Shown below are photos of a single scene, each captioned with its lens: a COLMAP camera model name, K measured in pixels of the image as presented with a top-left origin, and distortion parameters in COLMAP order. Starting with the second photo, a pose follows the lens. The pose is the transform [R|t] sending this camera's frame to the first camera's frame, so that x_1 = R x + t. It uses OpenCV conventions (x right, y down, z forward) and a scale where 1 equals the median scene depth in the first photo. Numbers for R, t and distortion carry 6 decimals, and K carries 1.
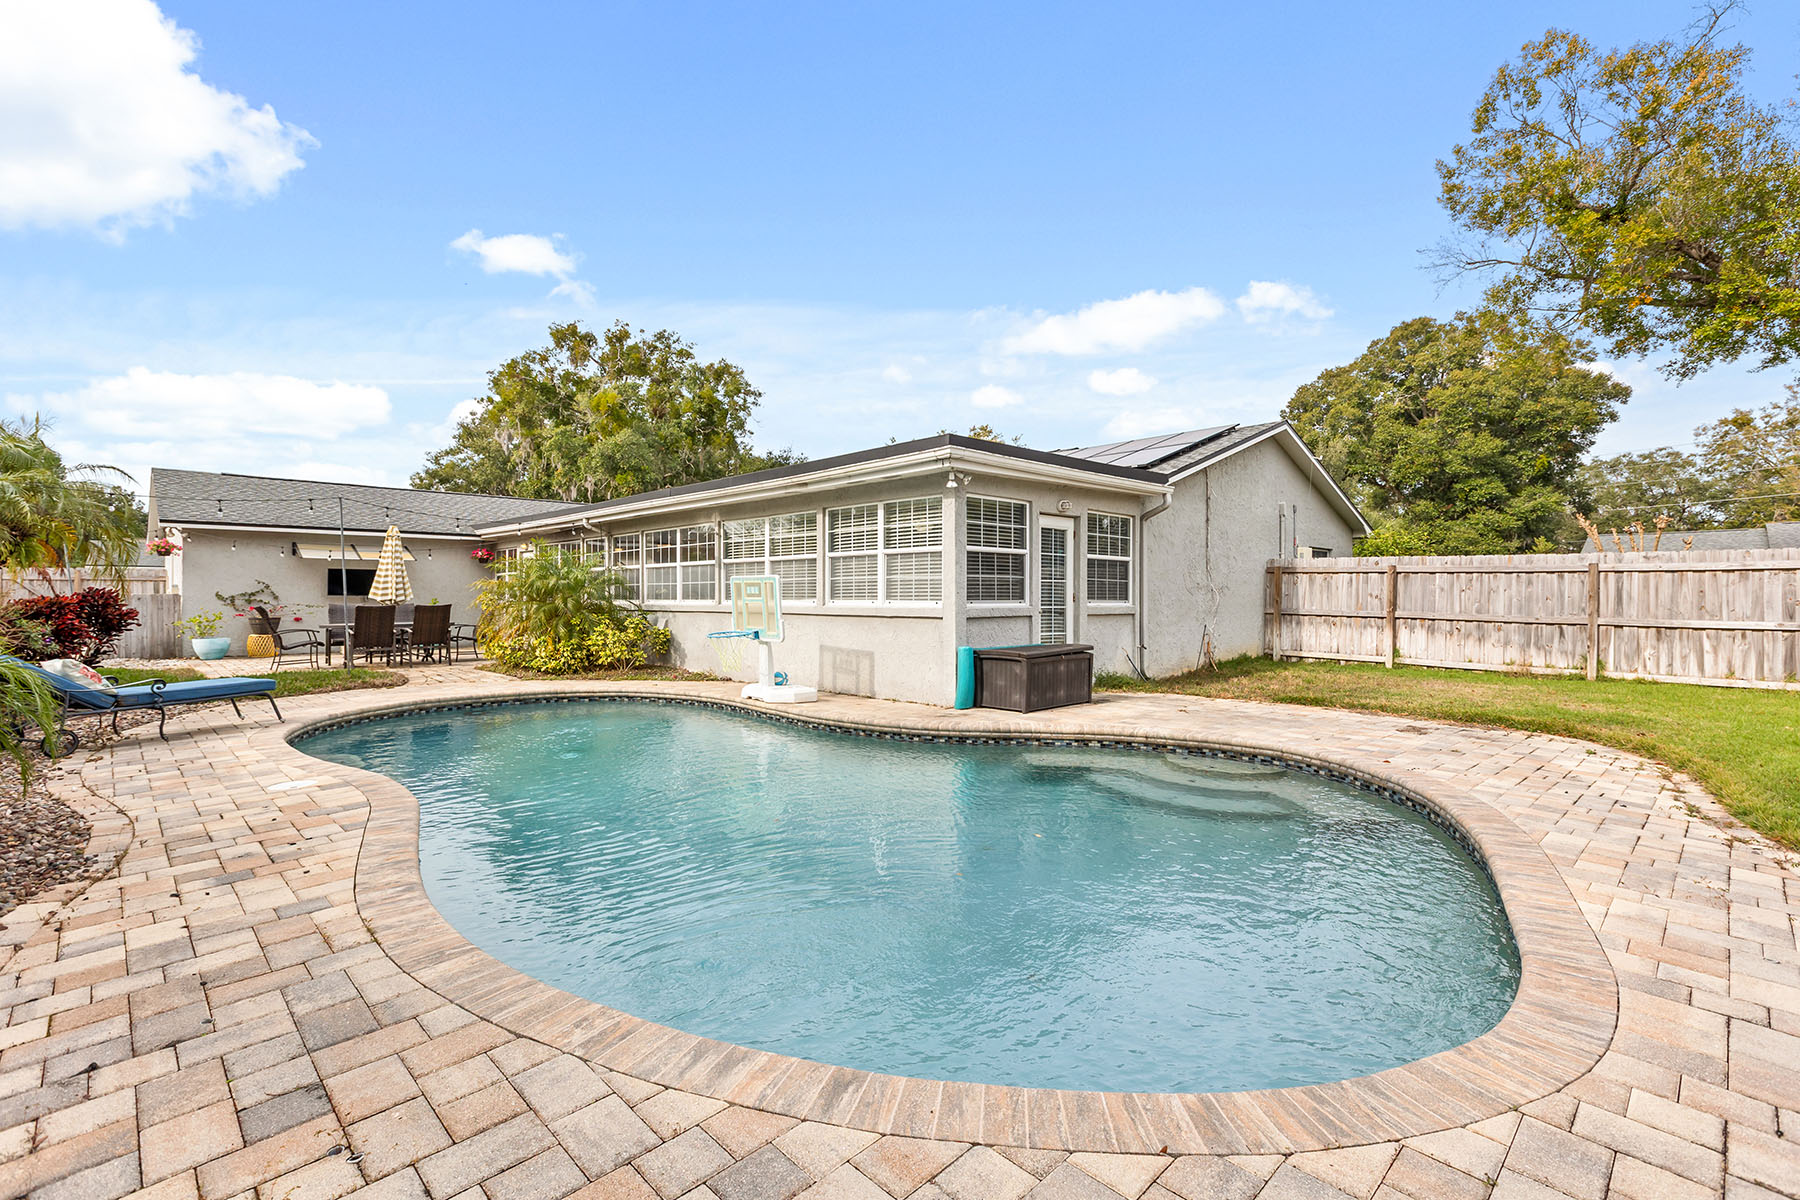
lens RADIAL K [[812.5, 0, 900.3], [0, 812.5, 597.3], [0, 0, 1]] dist [0.002094, -0.001699]
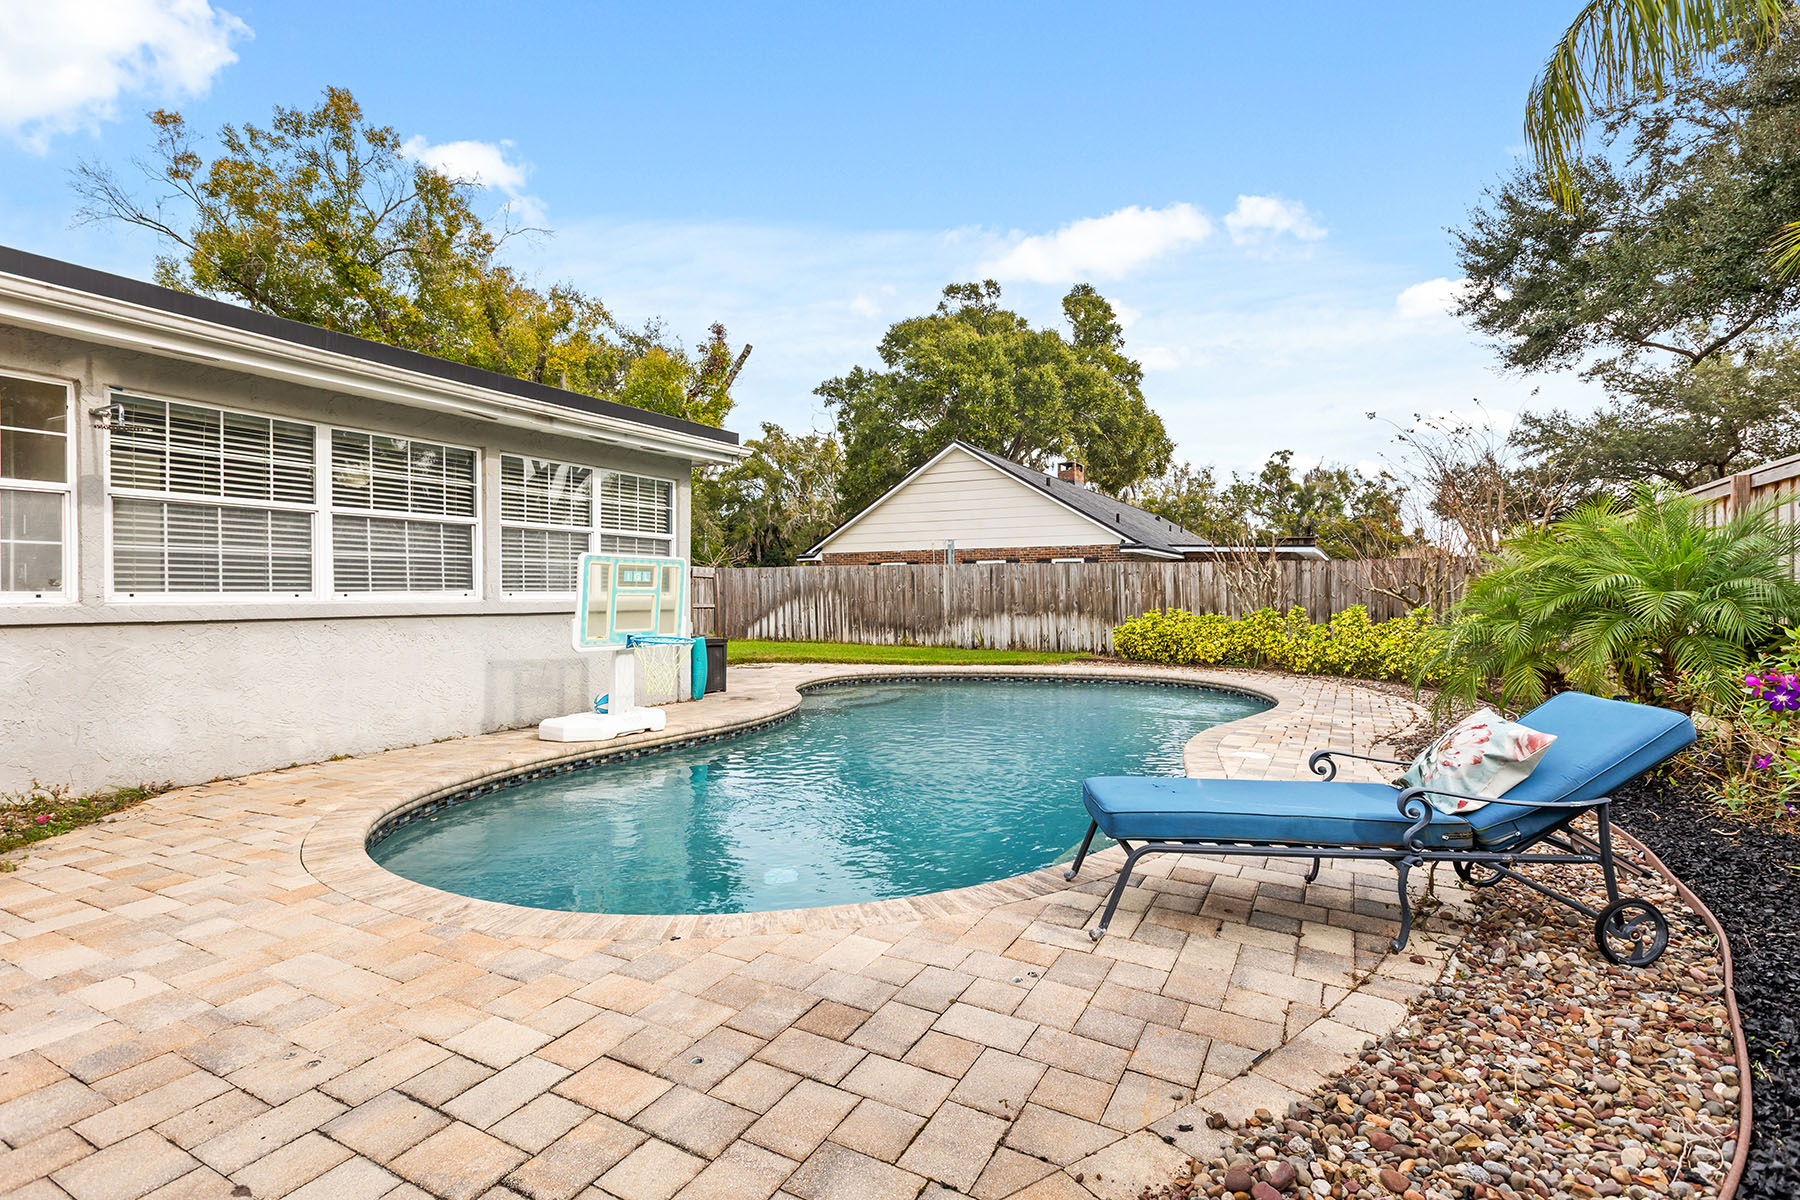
lens RADIAL K [[839.4, 0, 900.1], [0, 839.4, 600.3], [0, 0, 1]] dist [-0.002161, -0.002494]
pose [[-0.295837, -0.011927, 0.955164, -0.831121], [-0.005411, 0.999927, 0.010810, 0.001659], [-0.955223, -0.001971, -0.295880, 0.886355]]
